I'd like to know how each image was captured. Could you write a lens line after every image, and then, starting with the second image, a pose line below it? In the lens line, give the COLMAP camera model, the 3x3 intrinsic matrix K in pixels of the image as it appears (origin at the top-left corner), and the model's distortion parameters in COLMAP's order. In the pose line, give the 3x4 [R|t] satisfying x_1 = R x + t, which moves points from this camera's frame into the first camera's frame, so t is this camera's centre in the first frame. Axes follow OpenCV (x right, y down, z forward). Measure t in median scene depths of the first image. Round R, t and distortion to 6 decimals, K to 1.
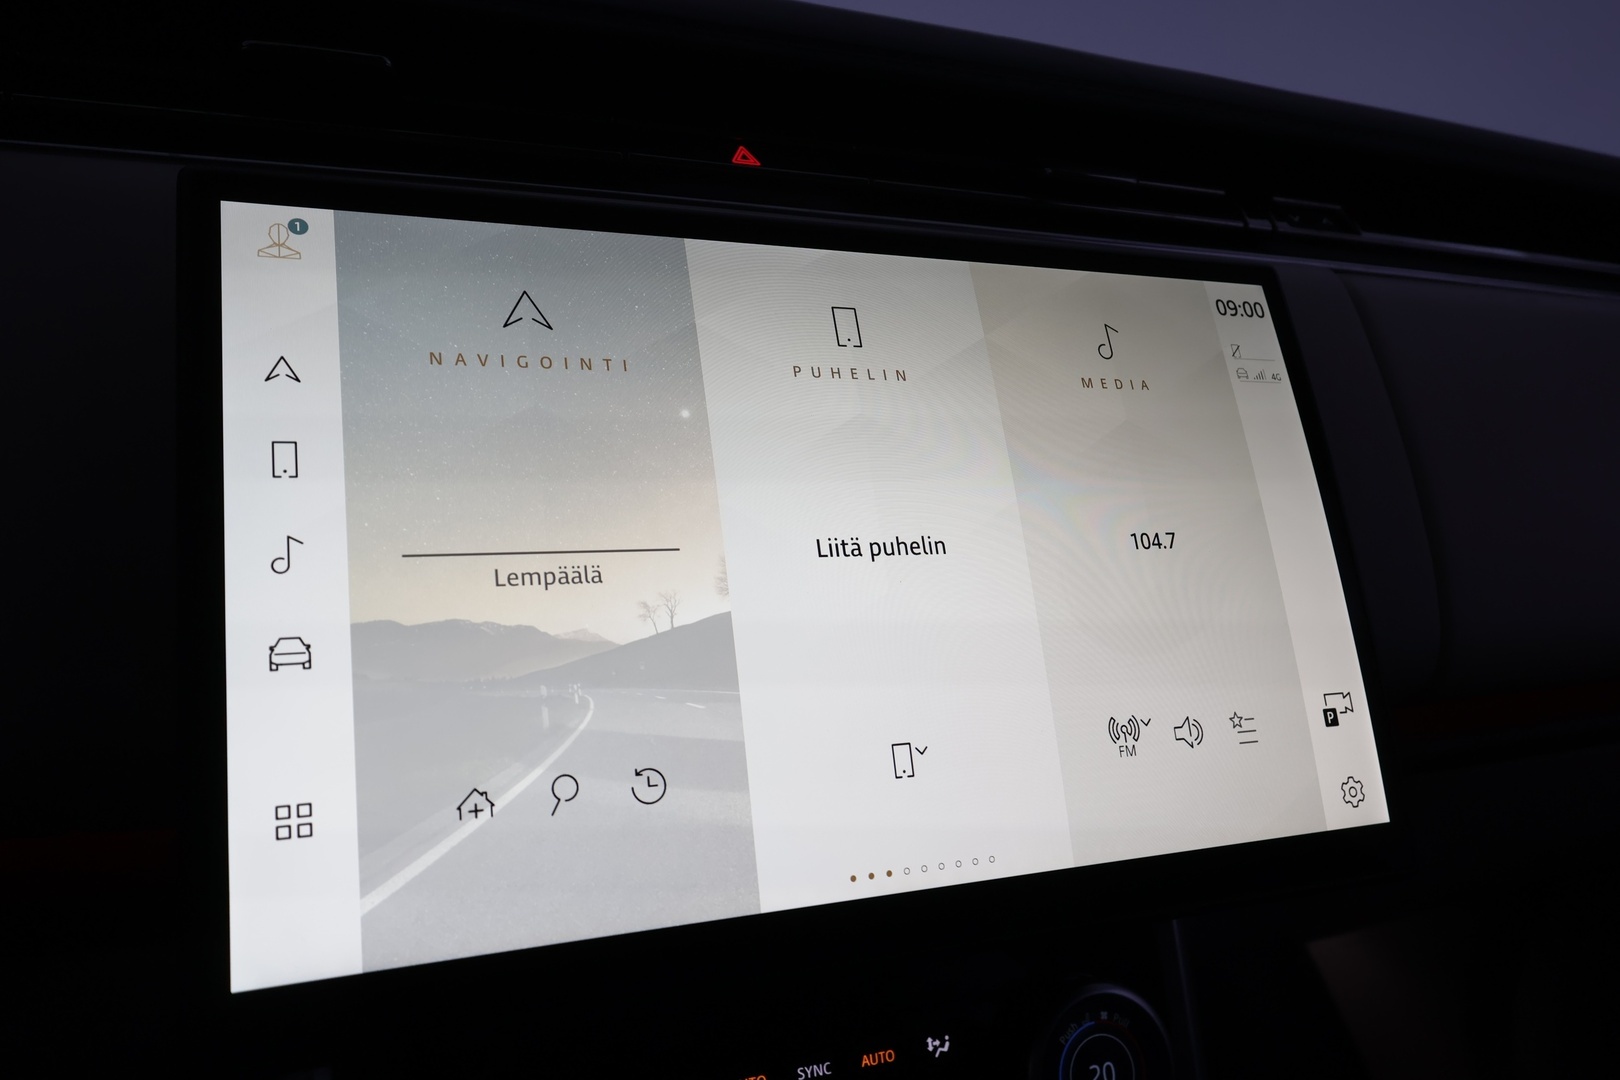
lens RADIAL K [[1262.6, 0, 808.6], [0, 1262.6, 547.0], [0, 0, 1]] dist [-0.002619, 0.009189]
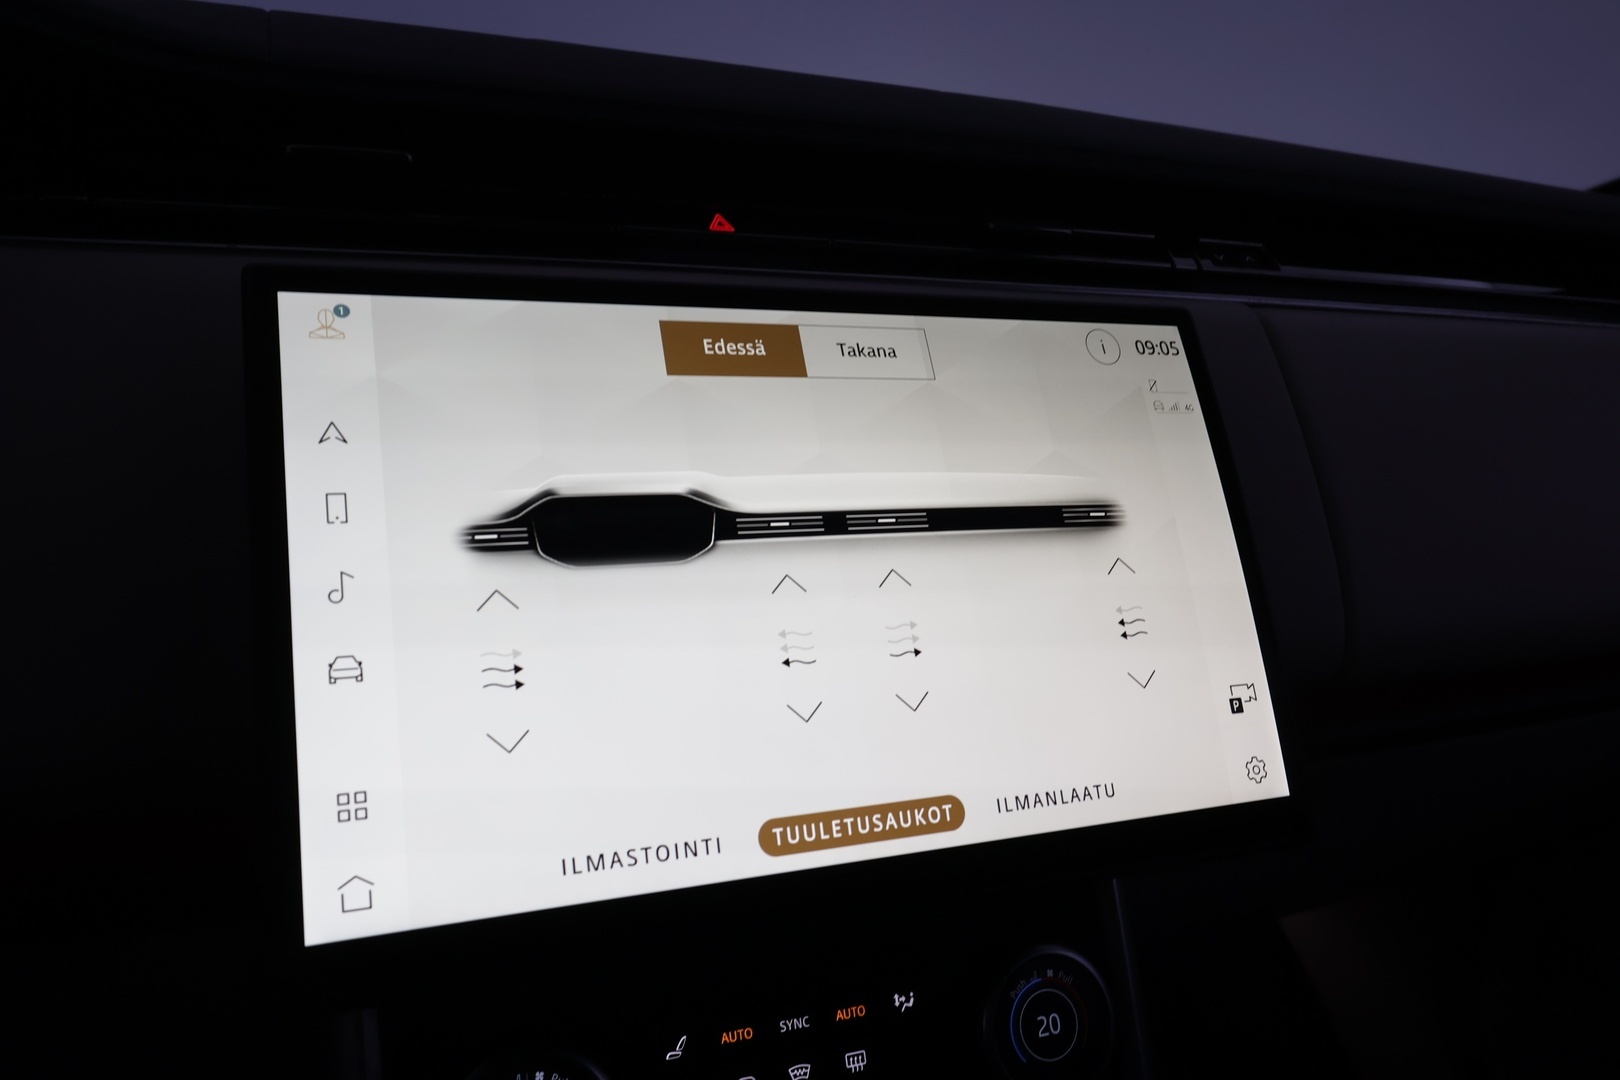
lens RADIAL K [[1262.6, 0, 805.9], [0, 1262.6, 534.4], [0, 0, 1]] dist [-0.002619, 0.009189]
pose [[0.999801, -0.019887, -0.001250, 0.025656], [0.019872, 0.999741, -0.011050, -0.016086], [0.001470, 0.011023, 0.999938, -0.152444]]
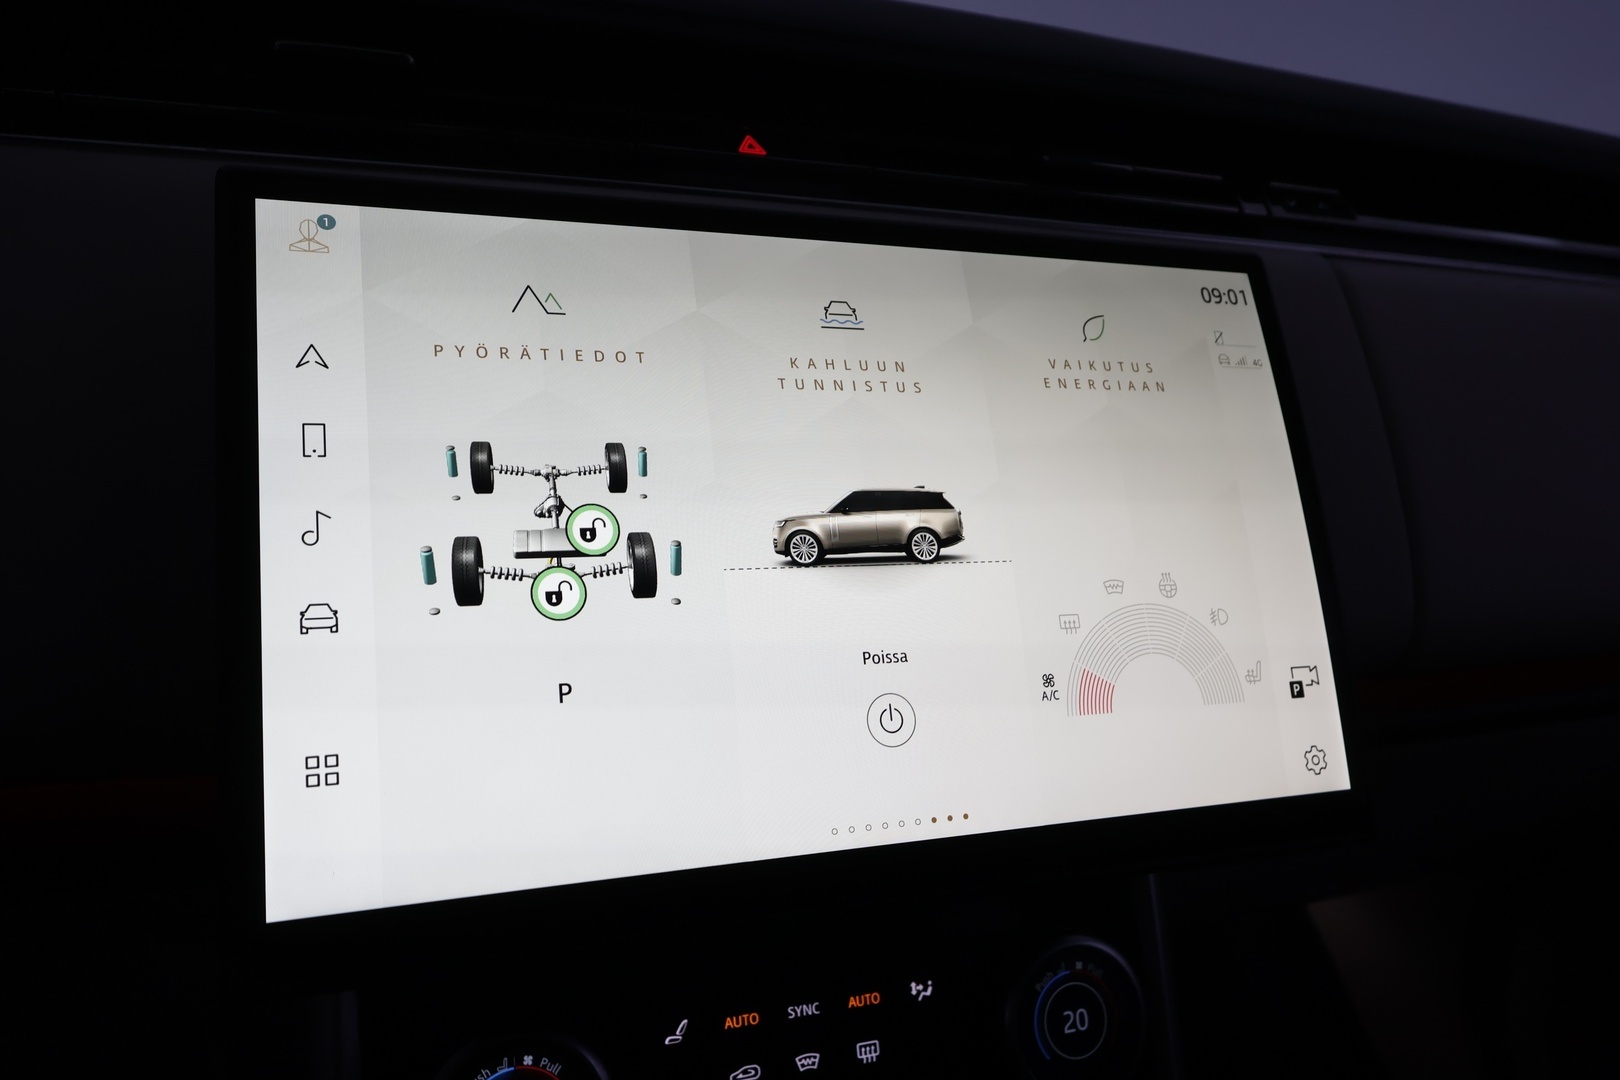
lens RADIAL K [[1262.6, 0, 805.8], [0, 1262.6, 545.2], [0, 0, 1]] dist [-0.002619, 0.009189]
pose [[0.999658, 0.013453, -0.022423, 0.025509], [-0.012742, 0.999420, 0.031570, -0.013714], [0.022835, -0.031273, 0.999250, -0.059866]]
